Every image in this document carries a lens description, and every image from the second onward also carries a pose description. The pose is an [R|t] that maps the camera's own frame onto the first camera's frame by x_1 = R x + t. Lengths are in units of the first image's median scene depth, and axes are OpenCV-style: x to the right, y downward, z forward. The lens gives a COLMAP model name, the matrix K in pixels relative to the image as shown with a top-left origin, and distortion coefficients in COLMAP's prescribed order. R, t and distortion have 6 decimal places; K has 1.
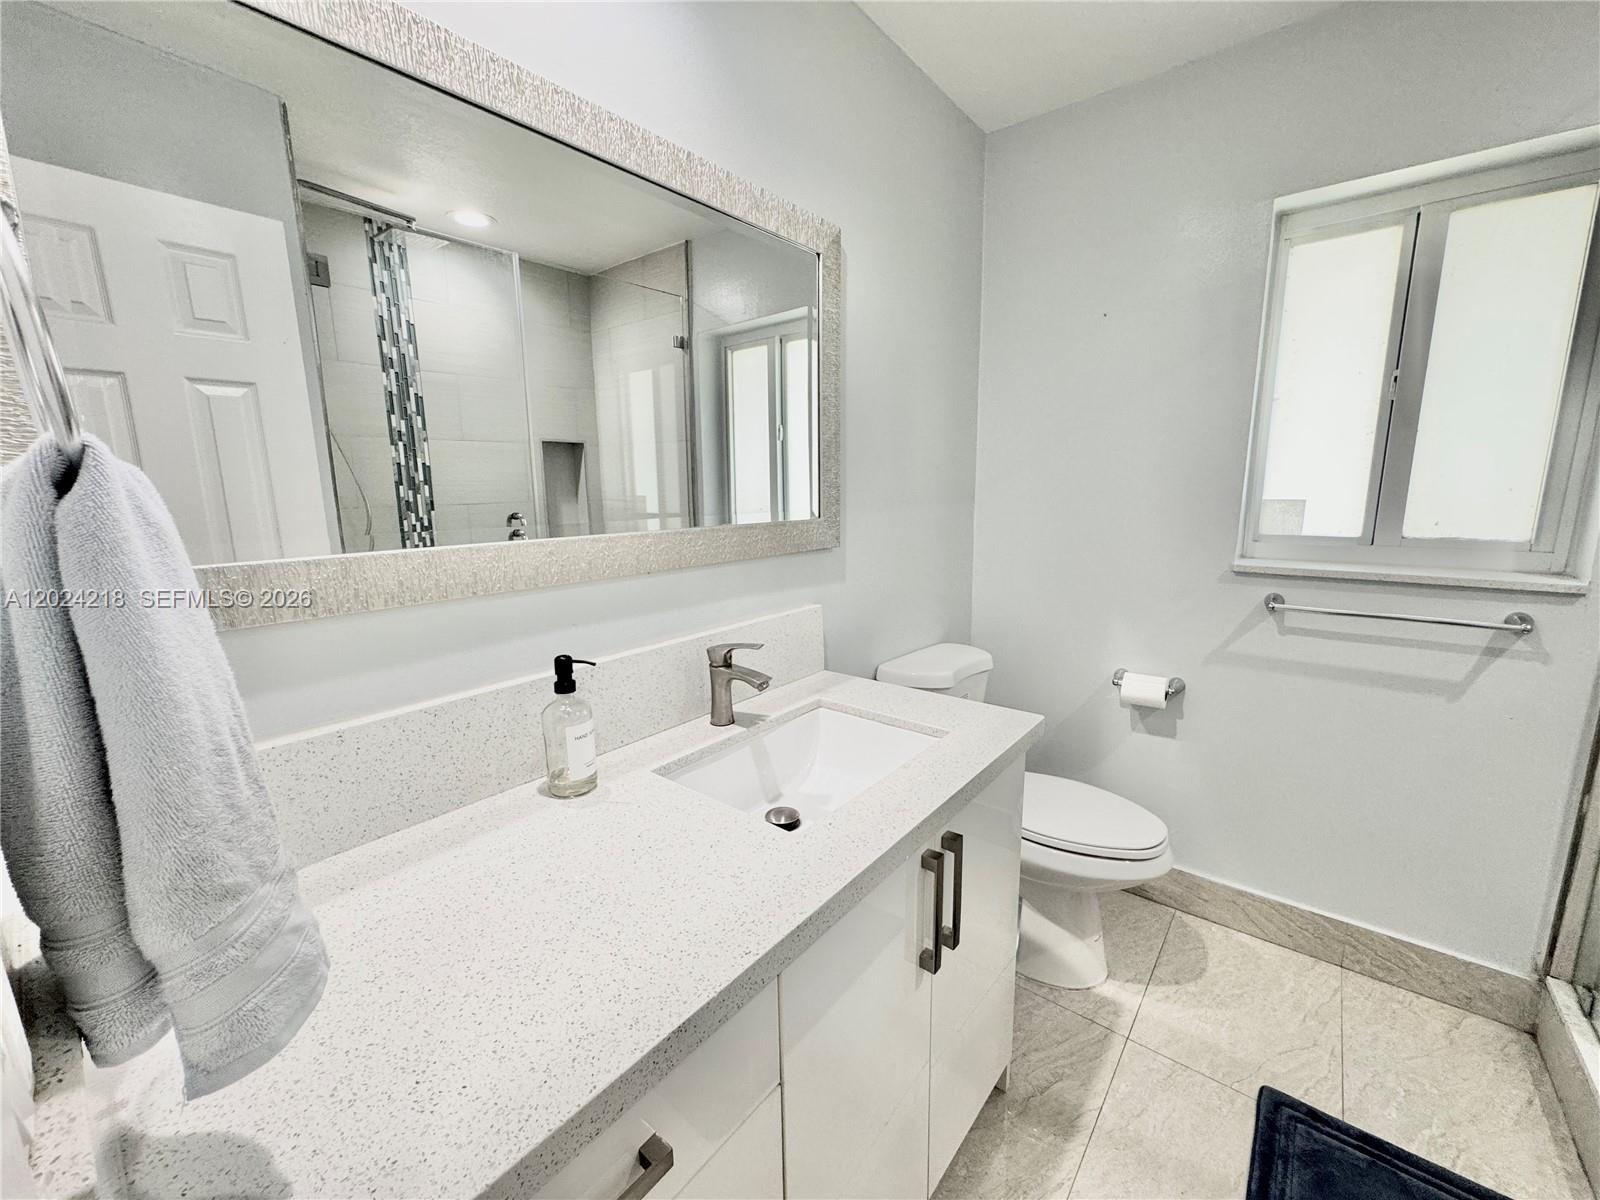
lens RADIAL K [[637.6, 0, 796.8], [0, 637.6, 600.0], [0, 0, 1]] dist [-0.003565, -0.000572]
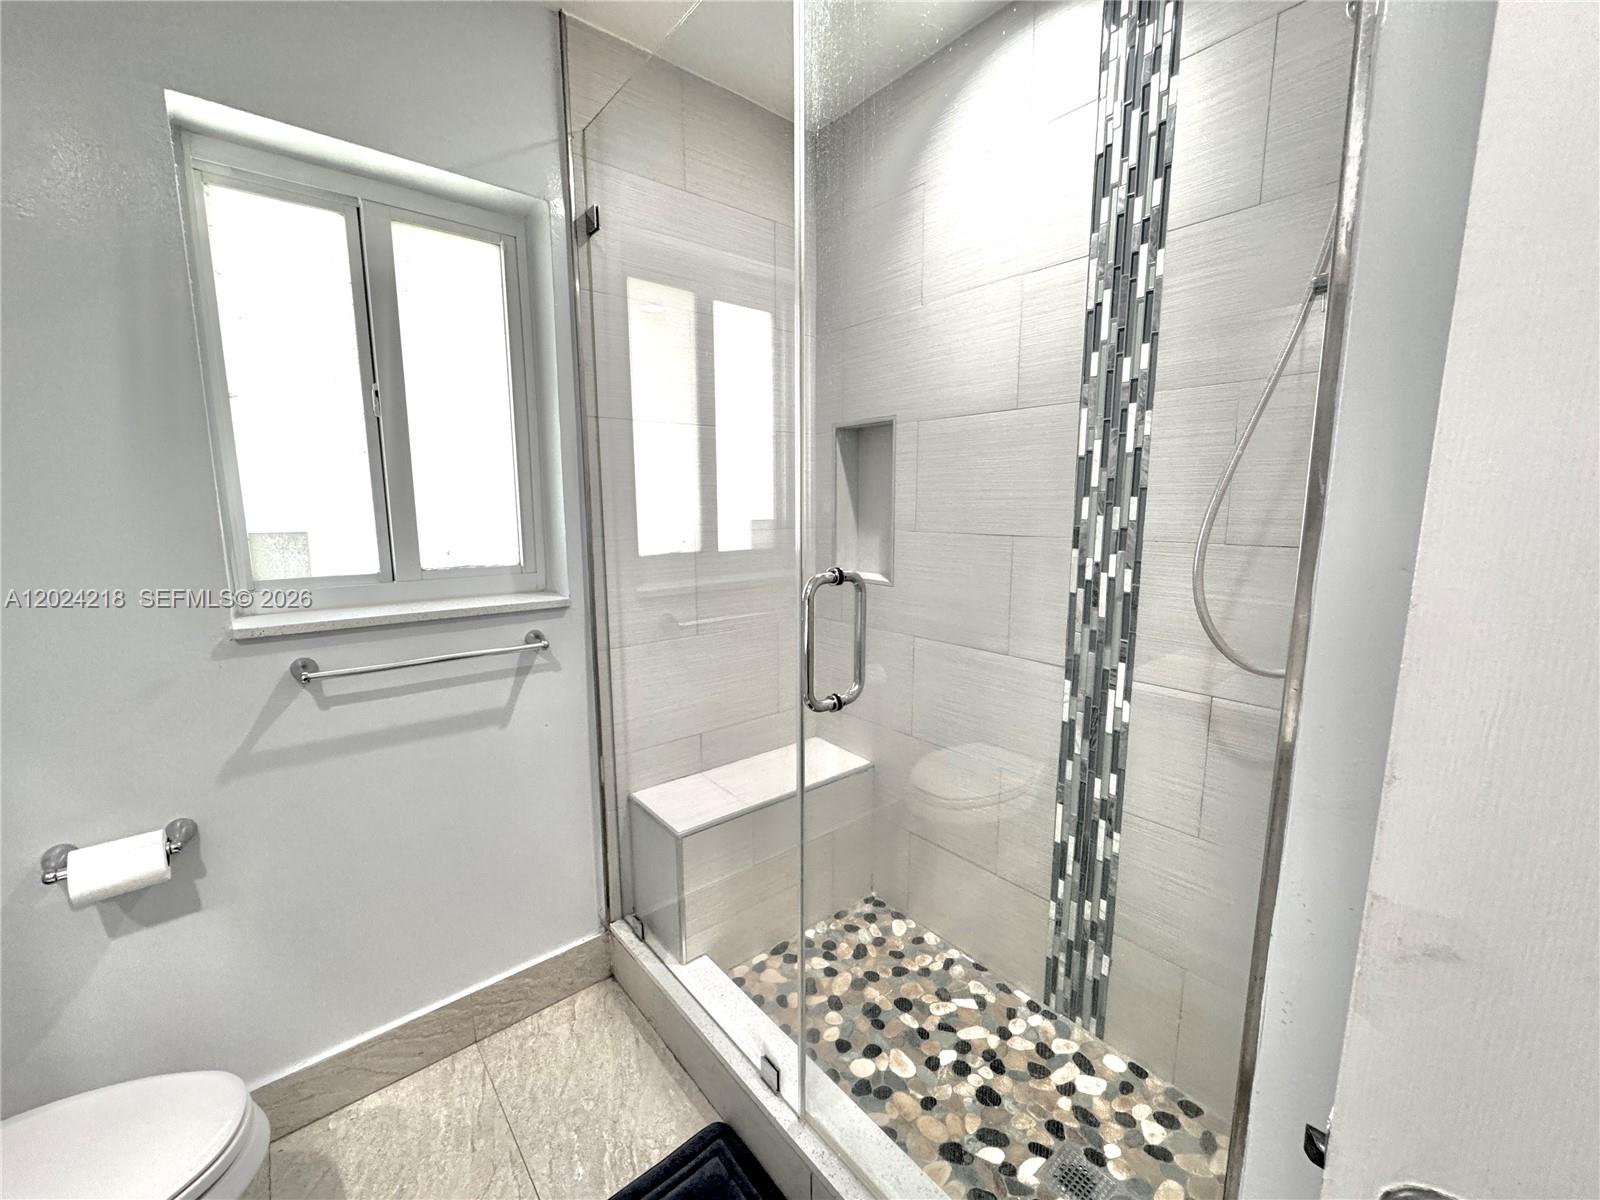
lens RADIAL K [[637.6, 0, 797.3], [0, 637.6, 599.8], [0, 0, 1]] dist [-0.003565, -0.000572]
pose [[0.184053, -0.133805, 0.973766, 0.146678], [0.171427, 0.979877, 0.102243, -0.055345], [-0.967852, 0.148111, 0.203287, 0.284183]]
